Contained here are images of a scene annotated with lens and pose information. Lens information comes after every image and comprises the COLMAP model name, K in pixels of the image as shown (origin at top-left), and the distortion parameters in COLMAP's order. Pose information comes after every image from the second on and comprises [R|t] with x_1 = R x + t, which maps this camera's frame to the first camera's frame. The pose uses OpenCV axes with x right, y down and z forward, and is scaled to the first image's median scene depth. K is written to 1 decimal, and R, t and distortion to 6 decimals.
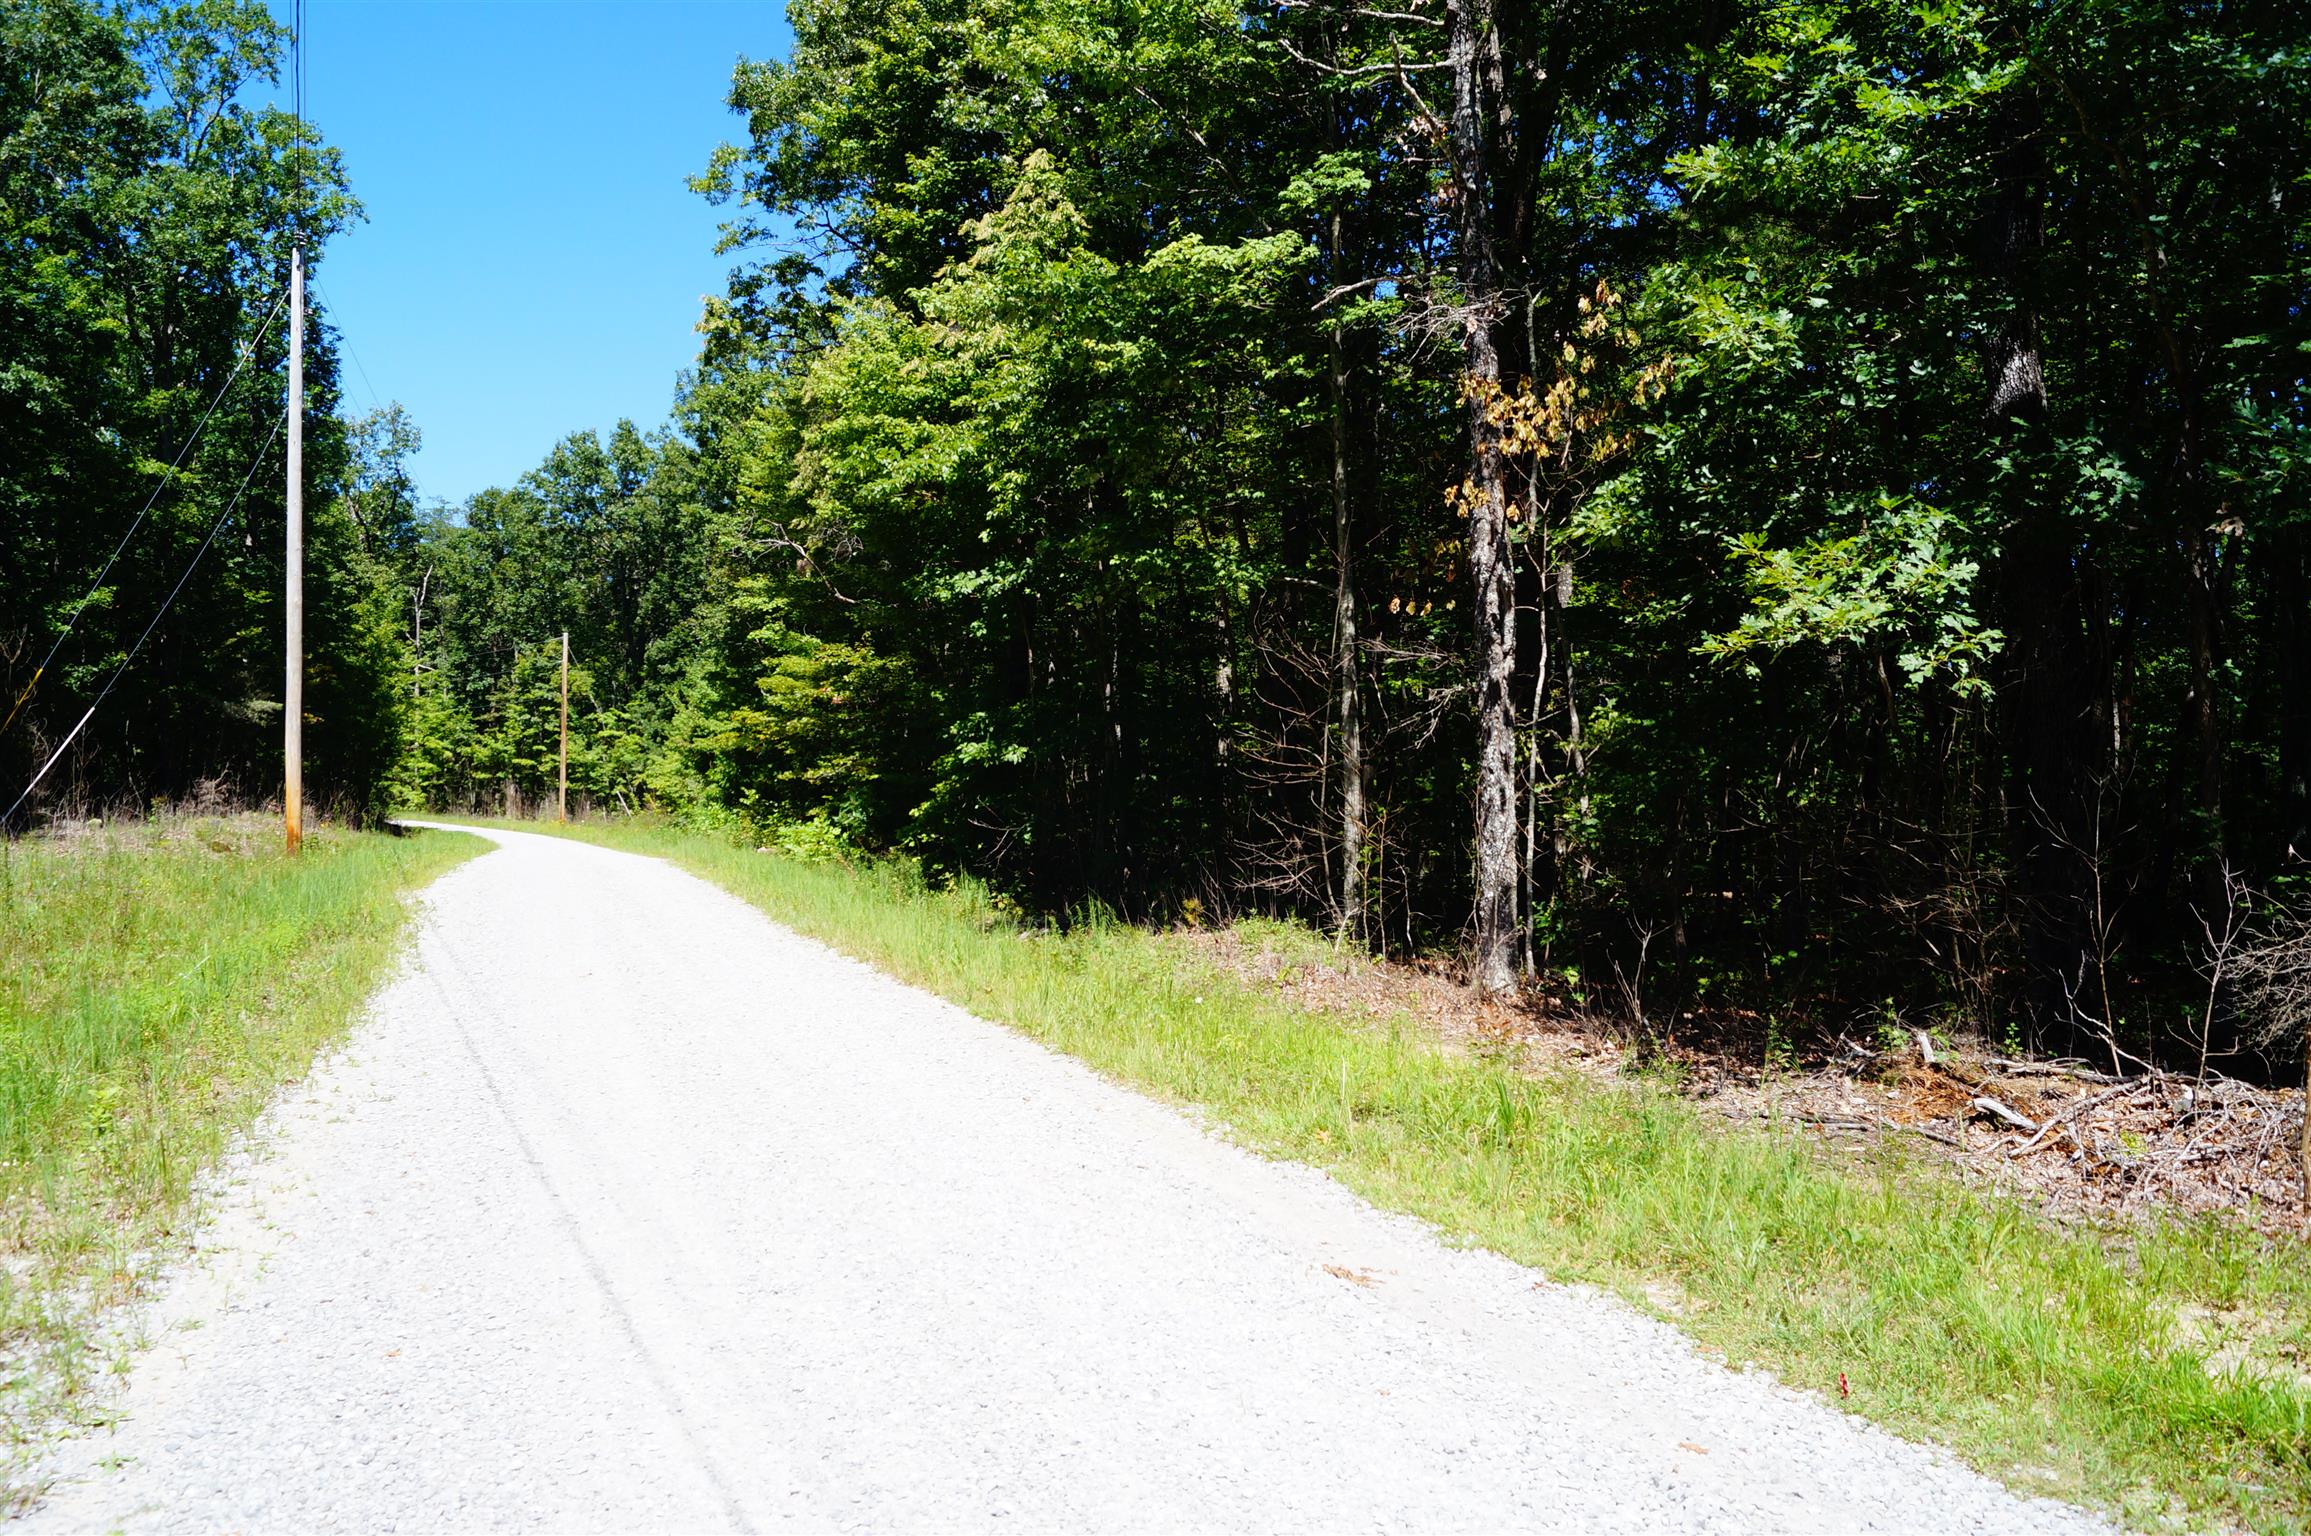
lens RADIAL K [[1857.9, 0, 1153.9], [0, 1857.9, 770.0], [0, 0, 1]] dist [-0.074411, 0.002611]
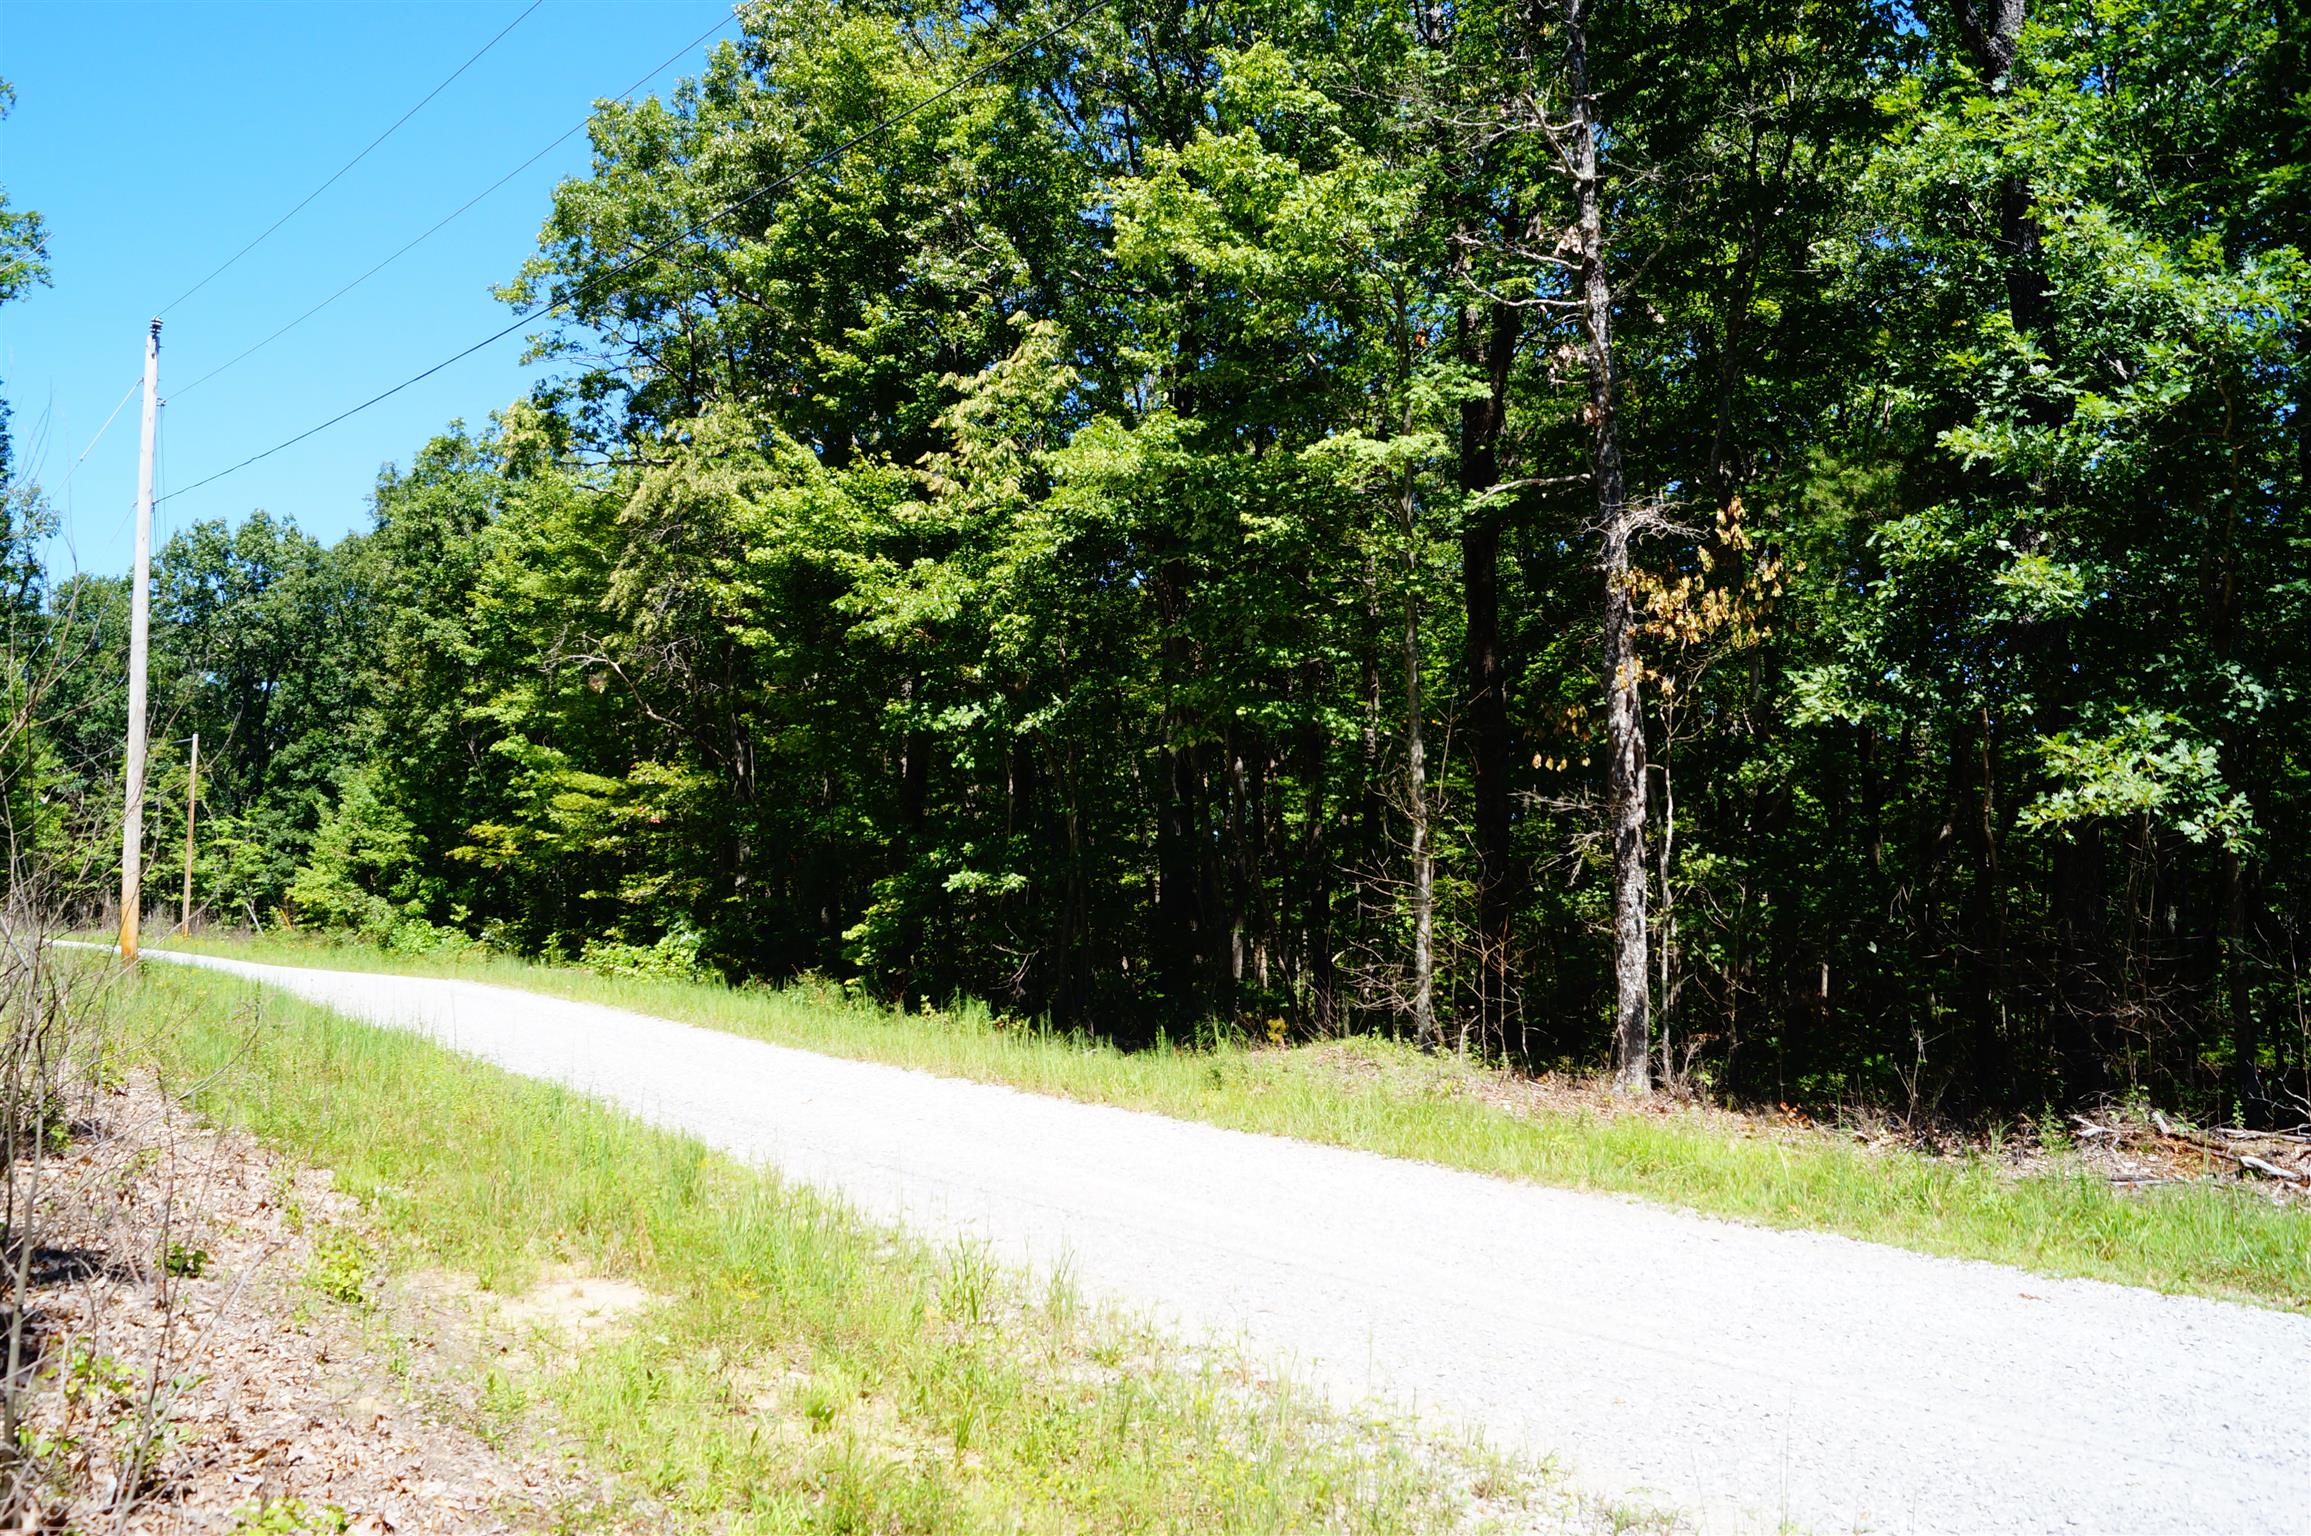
lens RADIAL K [[1857.9, 0, 1160.7], [0, 1857.9, 749.1], [0, 0, 1]] dist [-0.074411, 0.002611]
pose [[0.970792, 0.023002, 0.238818, -0.210309], [-0.005524, 0.997273, -0.073596, -0.005493], [-0.239860, 0.070128, 0.968271, -0.035189]]
